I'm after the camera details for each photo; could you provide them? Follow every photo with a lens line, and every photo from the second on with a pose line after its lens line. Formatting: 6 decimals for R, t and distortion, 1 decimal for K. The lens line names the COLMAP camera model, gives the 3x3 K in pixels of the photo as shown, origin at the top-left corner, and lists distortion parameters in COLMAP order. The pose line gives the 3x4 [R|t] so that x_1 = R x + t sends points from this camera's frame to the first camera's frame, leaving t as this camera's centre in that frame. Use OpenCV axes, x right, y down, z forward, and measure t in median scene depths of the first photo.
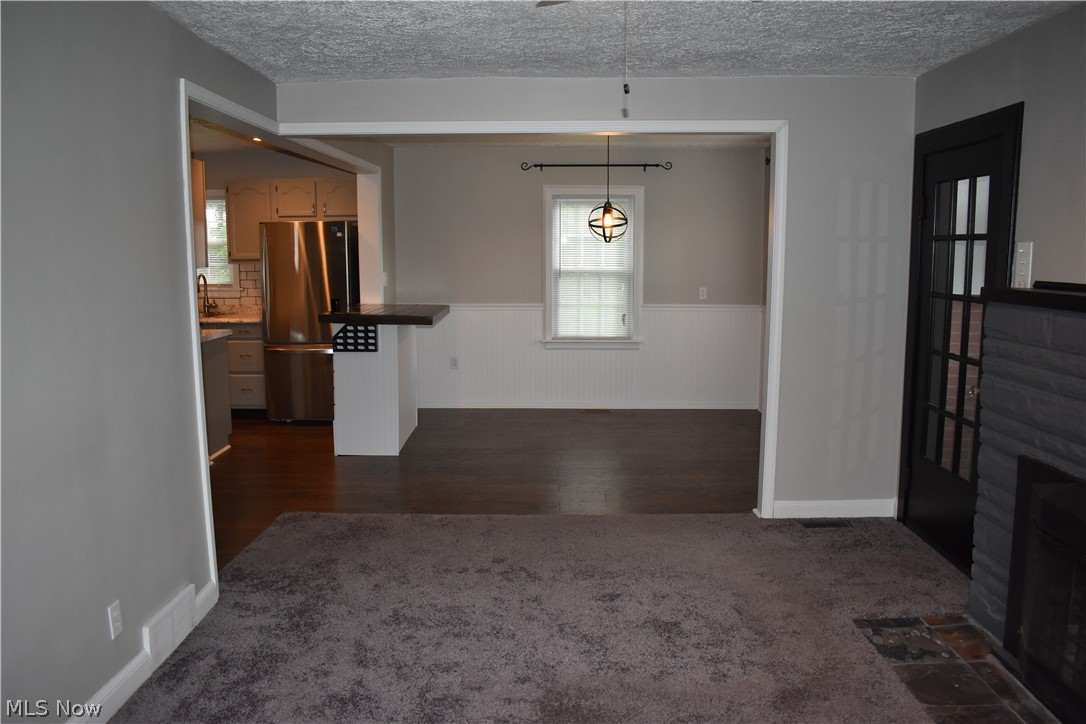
lens RADIAL K [[850.5, 0, 543.0], [0, 850.5, 362.0], [0, 0, 1]] dist [-0.091306, 0.011721]
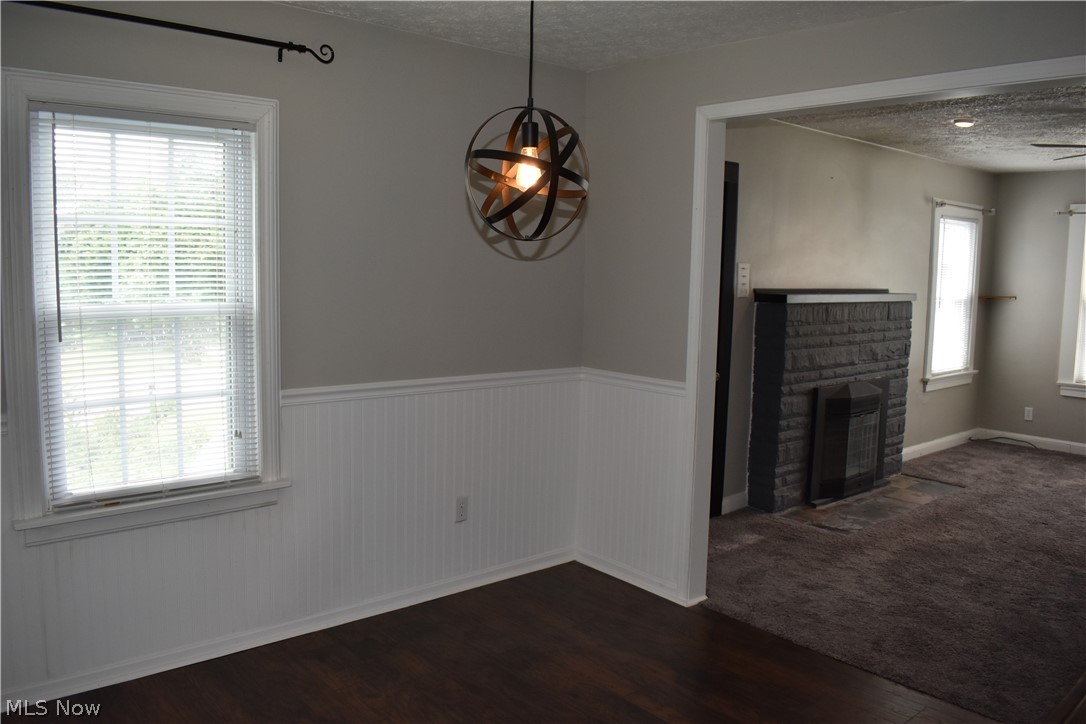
lens RADIAL K [[850.5, 0, 543.0], [0, 850.5, 362.0], [0, 0, 1]] dist [-0.091306, 0.011721]
pose [[-0.660805, -0.100769, 0.743762, -0.254724], [0.077300, 0.976540, 0.200986, -0.245625], [-0.746566, 0.190305, -0.637513, 1.830702]]
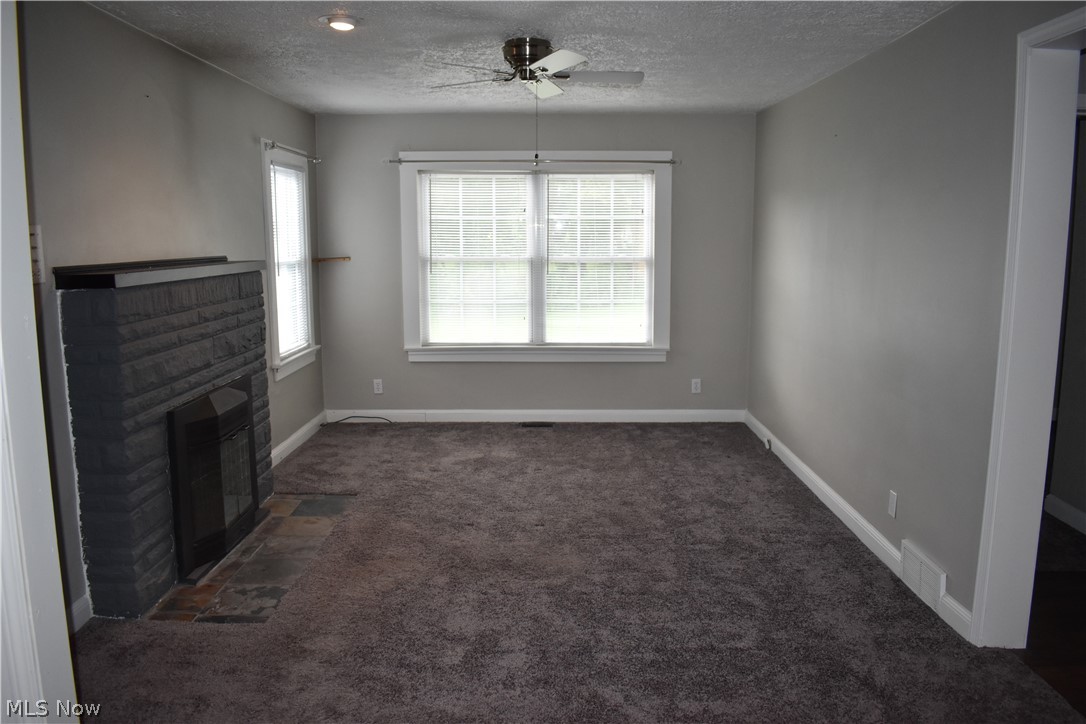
lens RADIAL K [[850.5, 0, 543.0], [0, 850.5, 362.0], [0, 0, 1]] dist [-0.091306, 0.011721]
pose [[-0.999998, 0.002199, -0.000014, 0.043309], [0.002111, 0.961488, 0.274839, -0.195523], [0.000618, 0.274839, -0.961490, 1.506864]]
